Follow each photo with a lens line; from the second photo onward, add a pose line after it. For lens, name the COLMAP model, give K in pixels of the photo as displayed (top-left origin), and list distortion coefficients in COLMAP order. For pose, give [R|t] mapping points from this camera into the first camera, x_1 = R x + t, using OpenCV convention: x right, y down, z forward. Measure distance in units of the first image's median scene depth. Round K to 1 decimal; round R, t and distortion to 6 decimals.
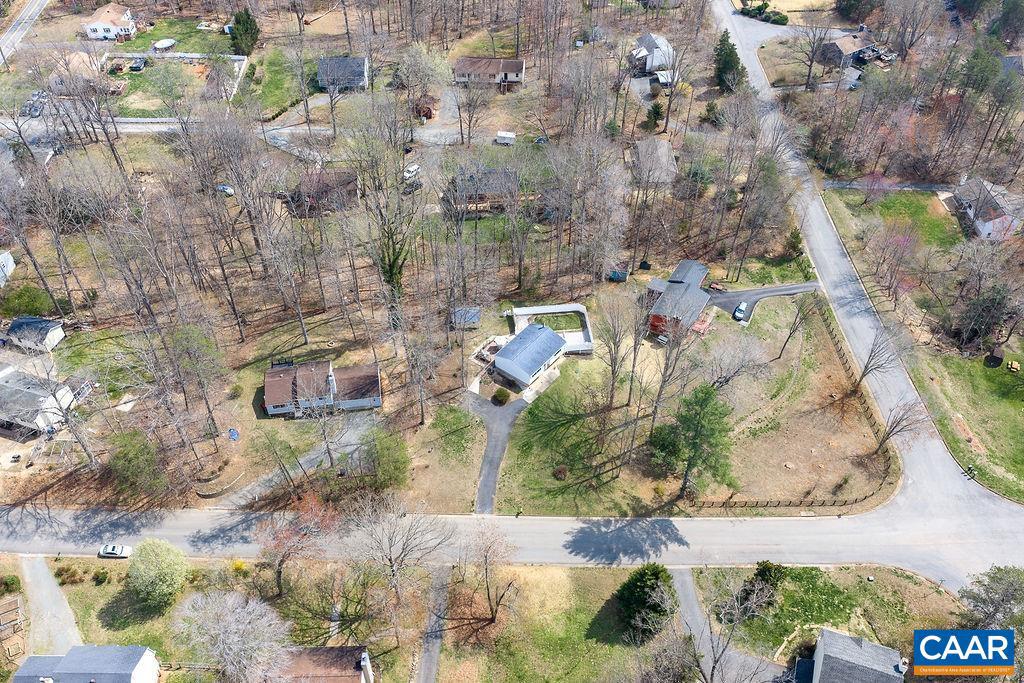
lens RADIAL K [[841.7, 0, 512.0], [0, 841.7, 349.9], [0, 0, 1]] dist [0.003465, 0.011680]
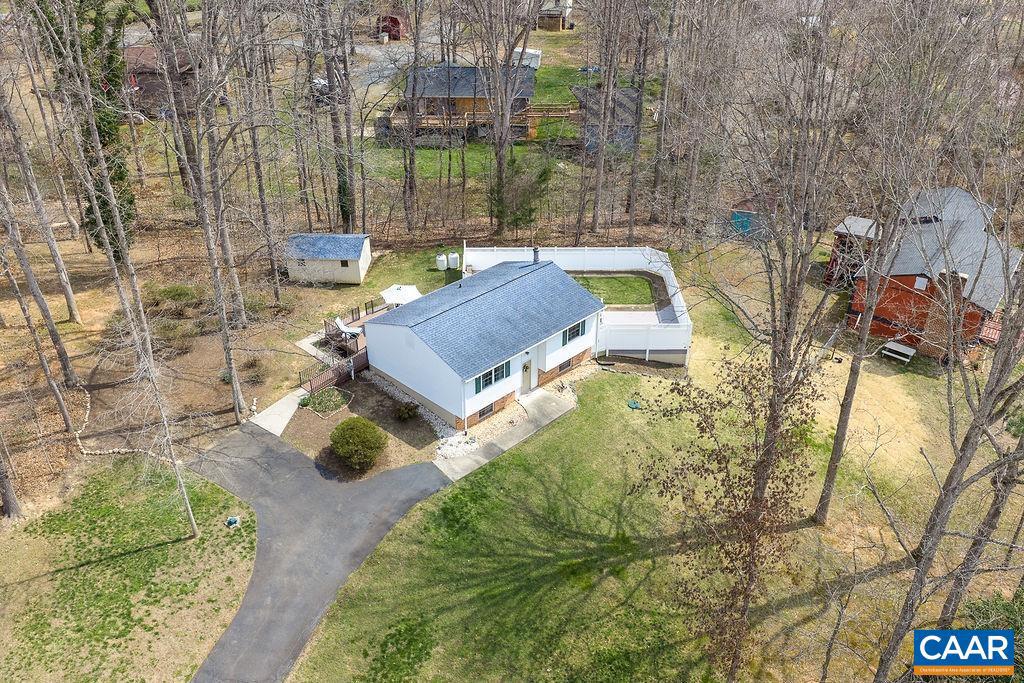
lens RADIAL K [[841.7, 0, 503.0], [0, 841.7, 338.2], [0, 0, 1]] dist [0.003465, 0.011680]
pose [[0.993878, 0.064687, -0.089567, 0.059861], [-0.085389, 0.964170, -0.251169, 0.088211], [0.070110, 0.257279, 0.963791, 0.749714]]
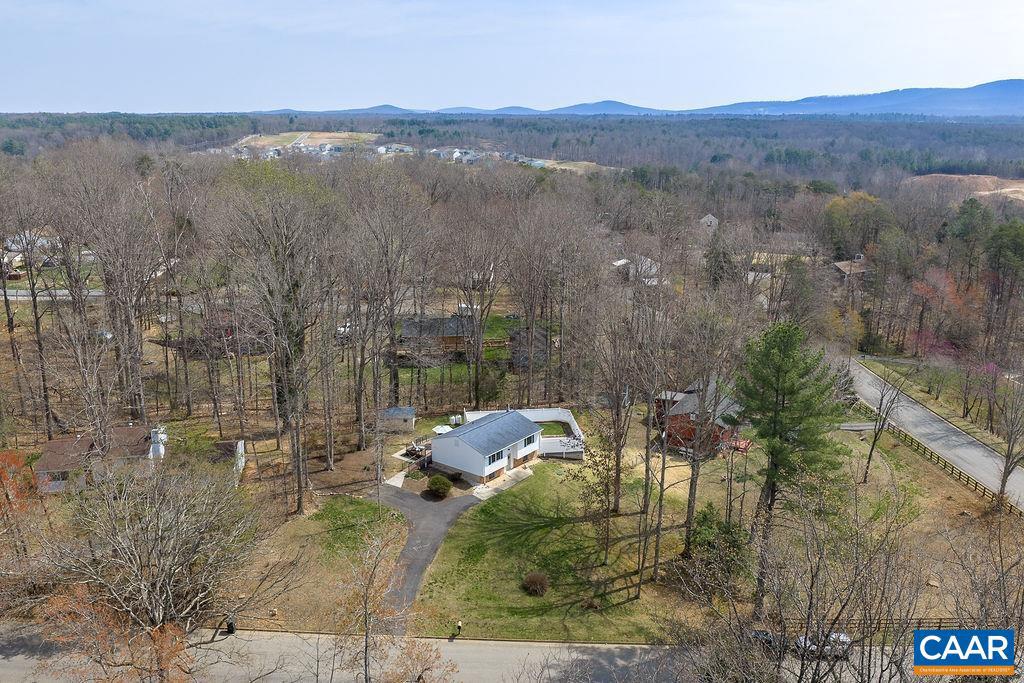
lens RADIAL K [[841.7, 0, 515.1], [0, 841.7, 337.7], [0, 0, 1]] dist [0.003465, 0.011680]
pose [[0.999634, 0.009931, 0.025155, 0.028112], [0.004262, 0.860663, -0.509156, 0.280692], [-0.026707, 0.509077, 0.860306, 0.428121]]
